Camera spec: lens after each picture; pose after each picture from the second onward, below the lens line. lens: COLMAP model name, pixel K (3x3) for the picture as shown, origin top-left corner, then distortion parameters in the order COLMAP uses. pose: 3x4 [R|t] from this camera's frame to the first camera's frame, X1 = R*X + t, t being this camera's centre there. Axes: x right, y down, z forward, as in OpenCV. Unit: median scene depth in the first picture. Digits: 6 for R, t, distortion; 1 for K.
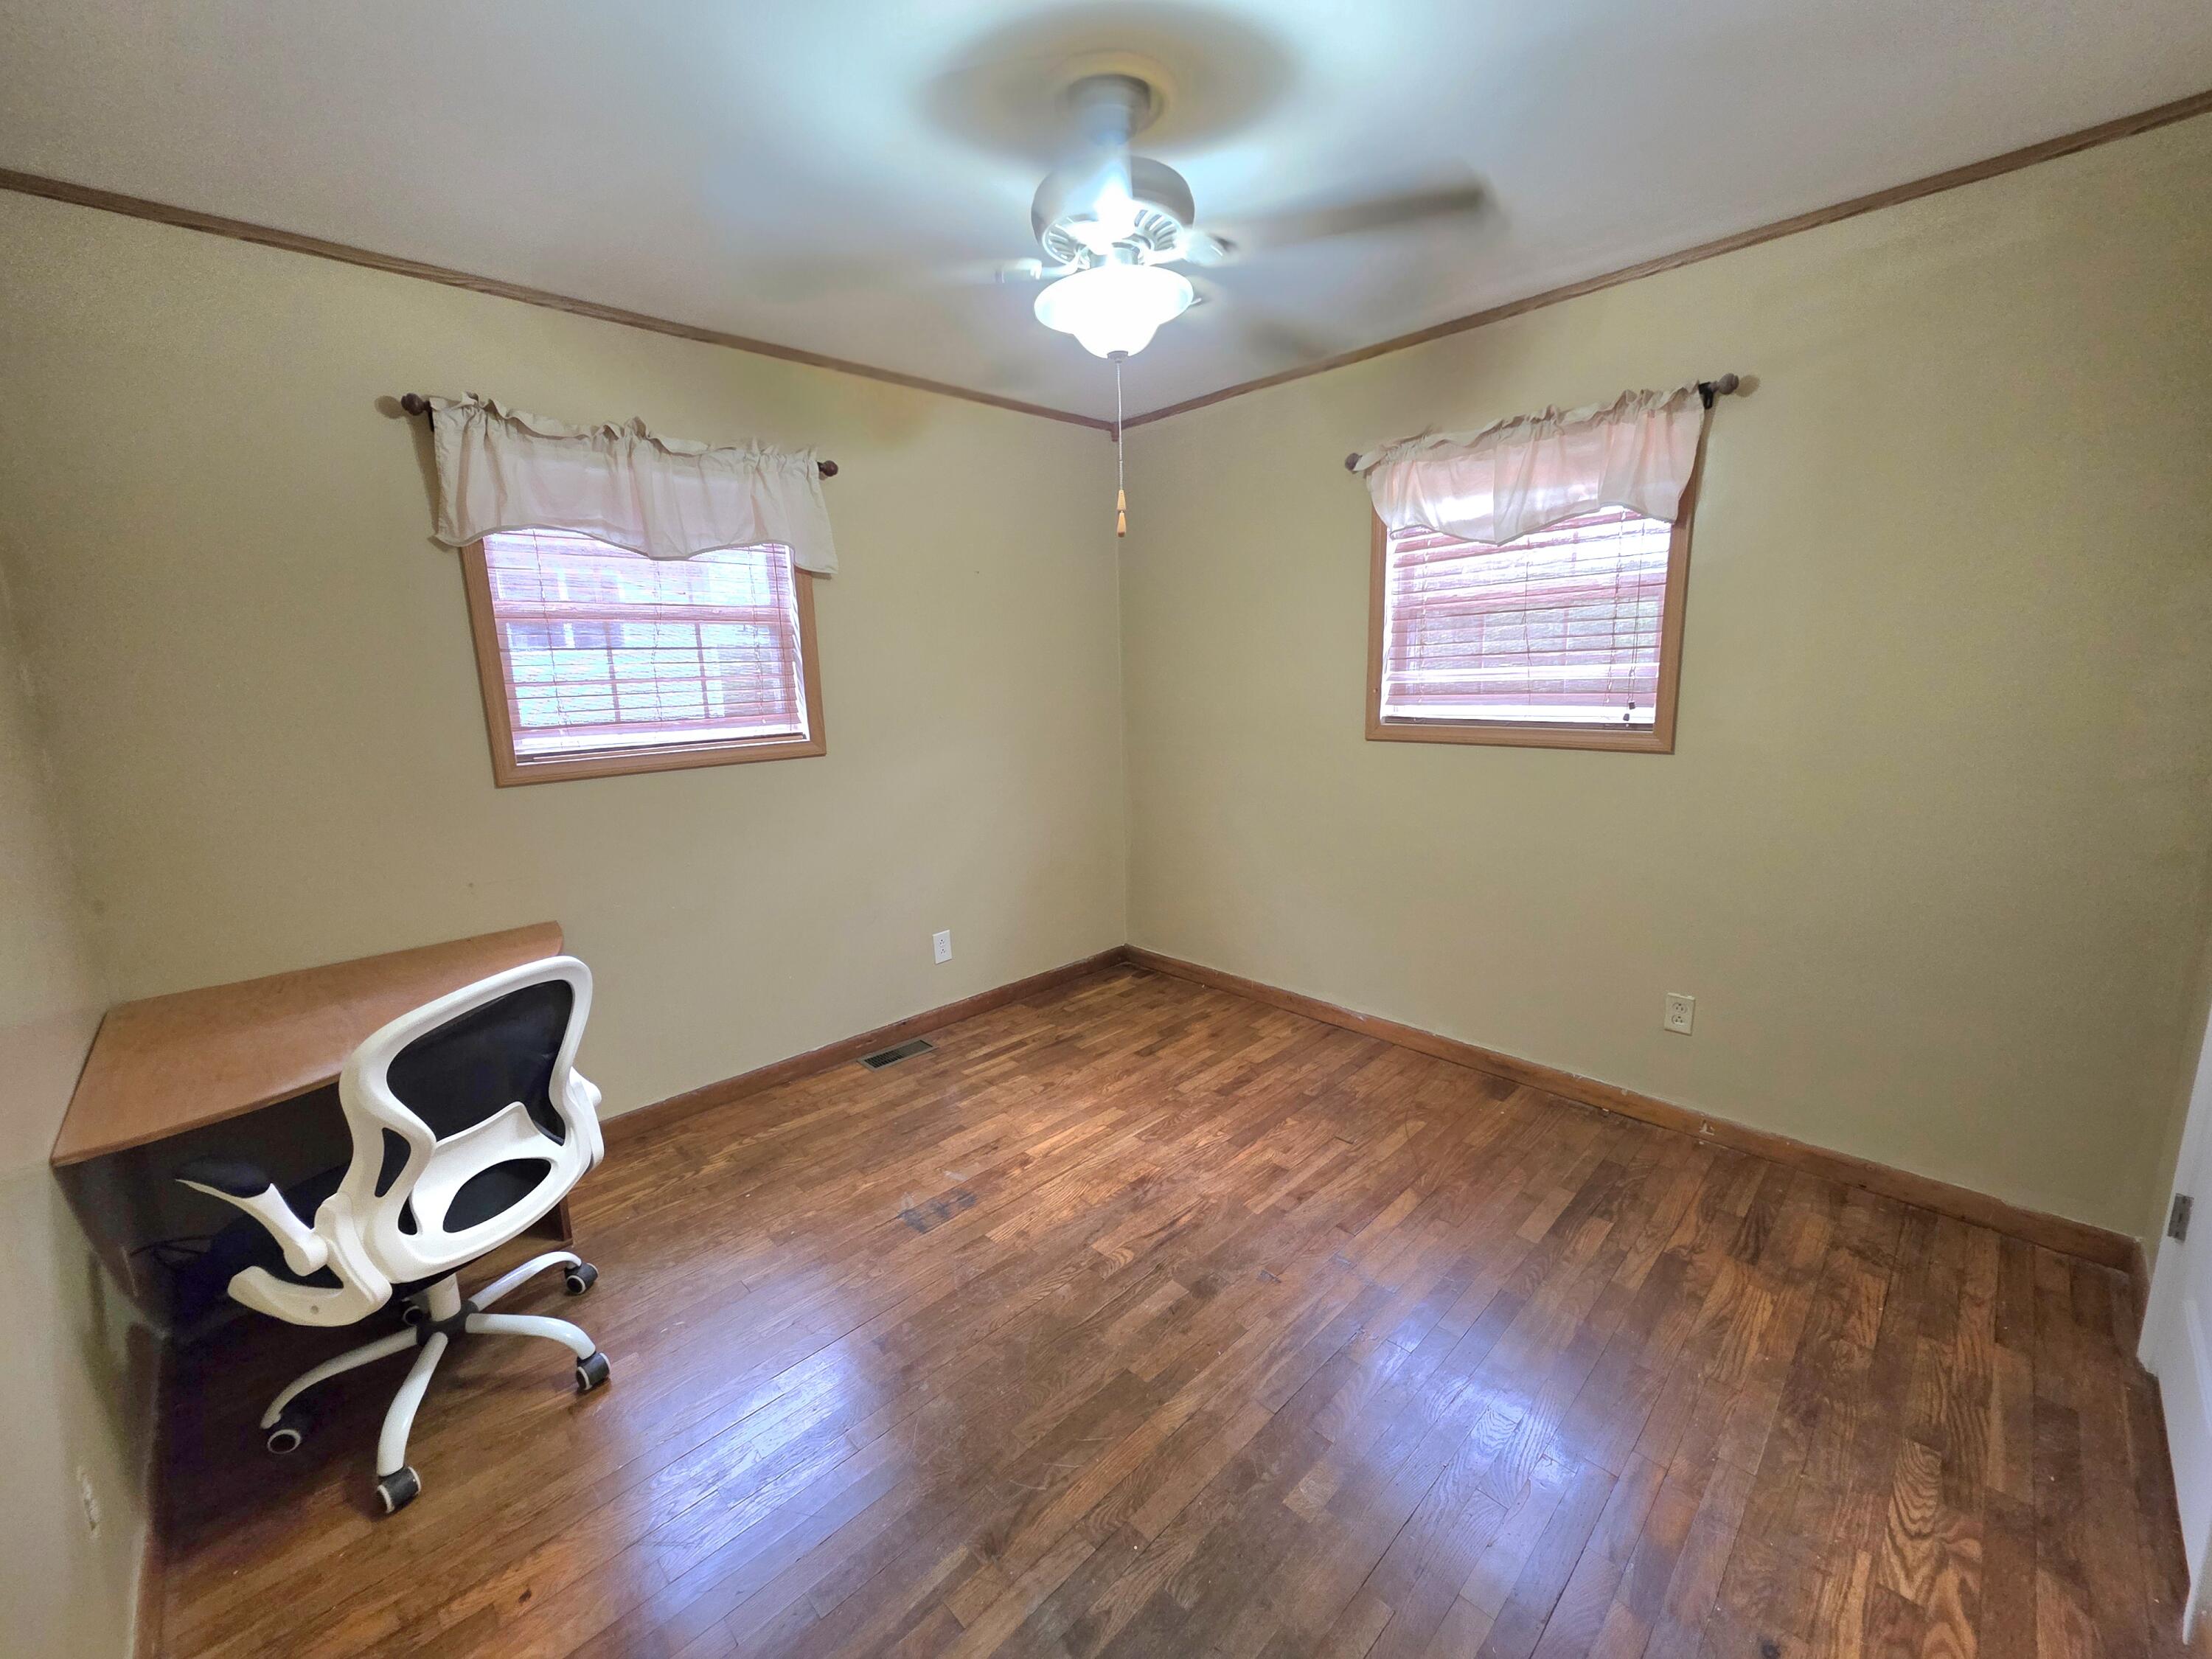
lens RADIAL K [[889.4, 0, 1112.1], [0, 889.4, 840.7], [0, 0, 1]] dist [-0.000024, -0.000105]
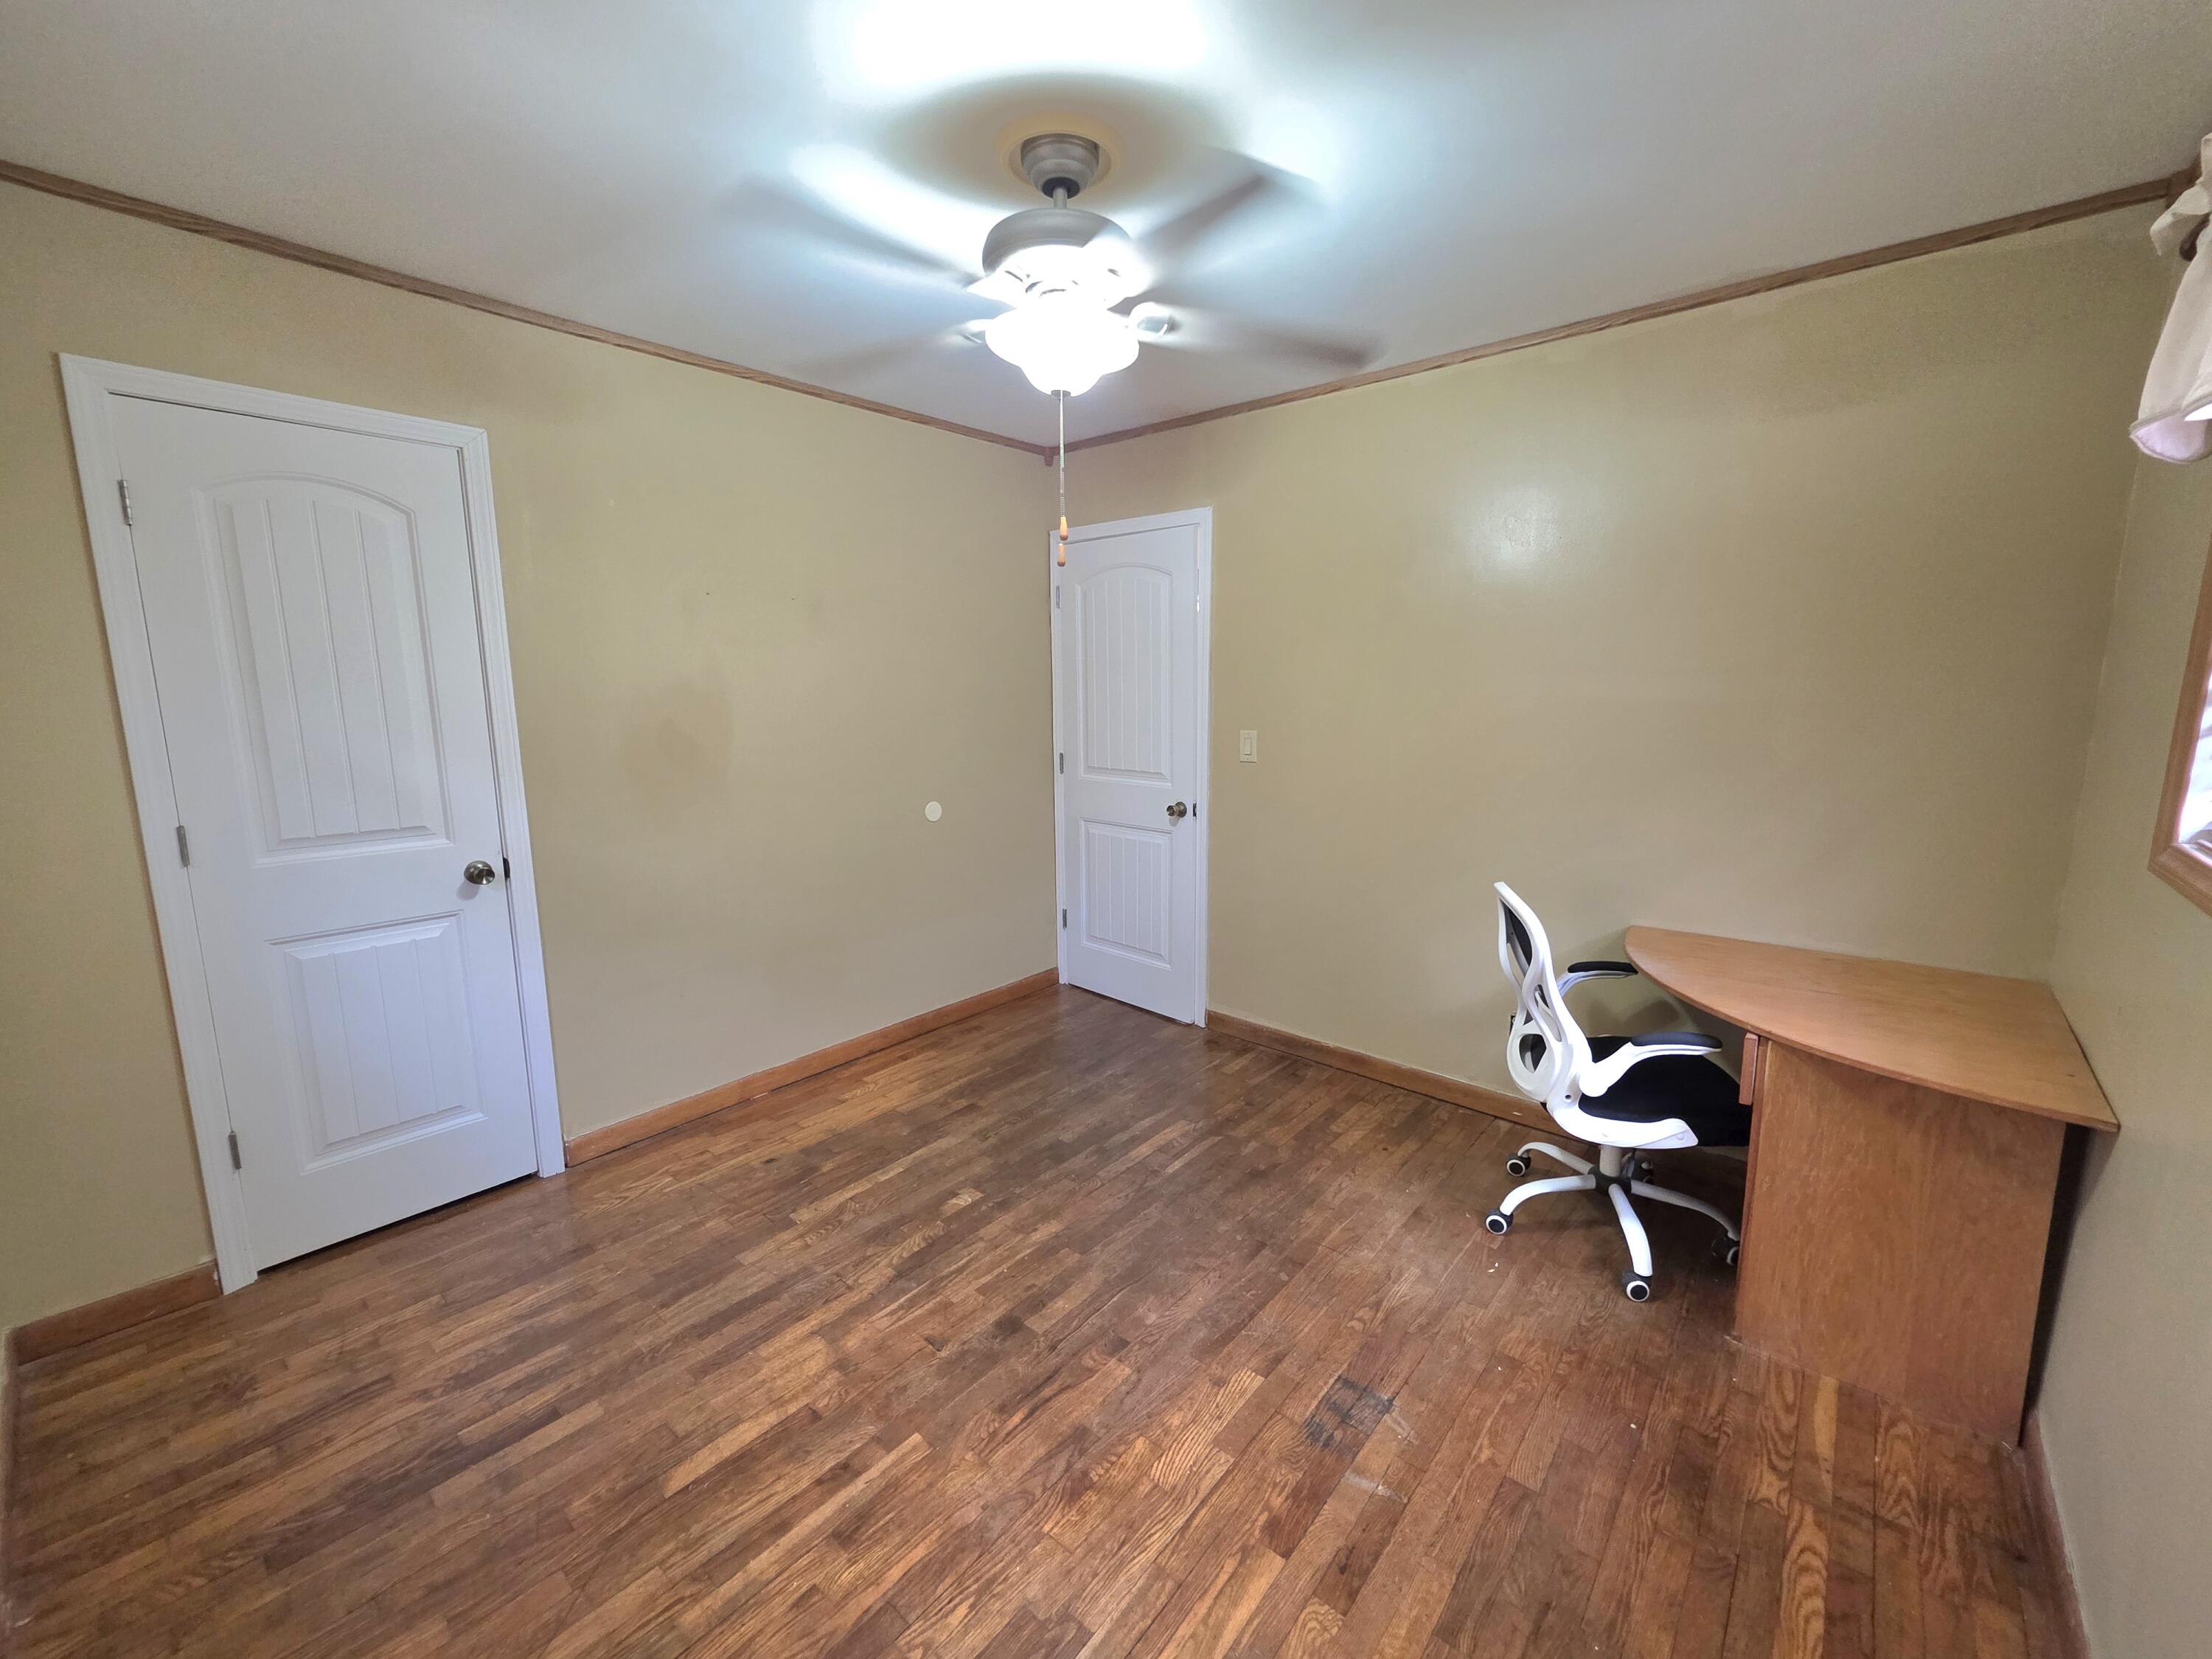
lens RADIAL K [[889.4, 0, 1106.0], [0, 889.4, 824.4], [0, 0, 1]] dist [-0.000024, -0.000105]
pose [[-0.996497, 0.039904, -0.073495, 0.041621], [0.010913, 0.933352, 0.358796, -0.325327], [0.082914, 0.356737, -0.930518, 1.558216]]
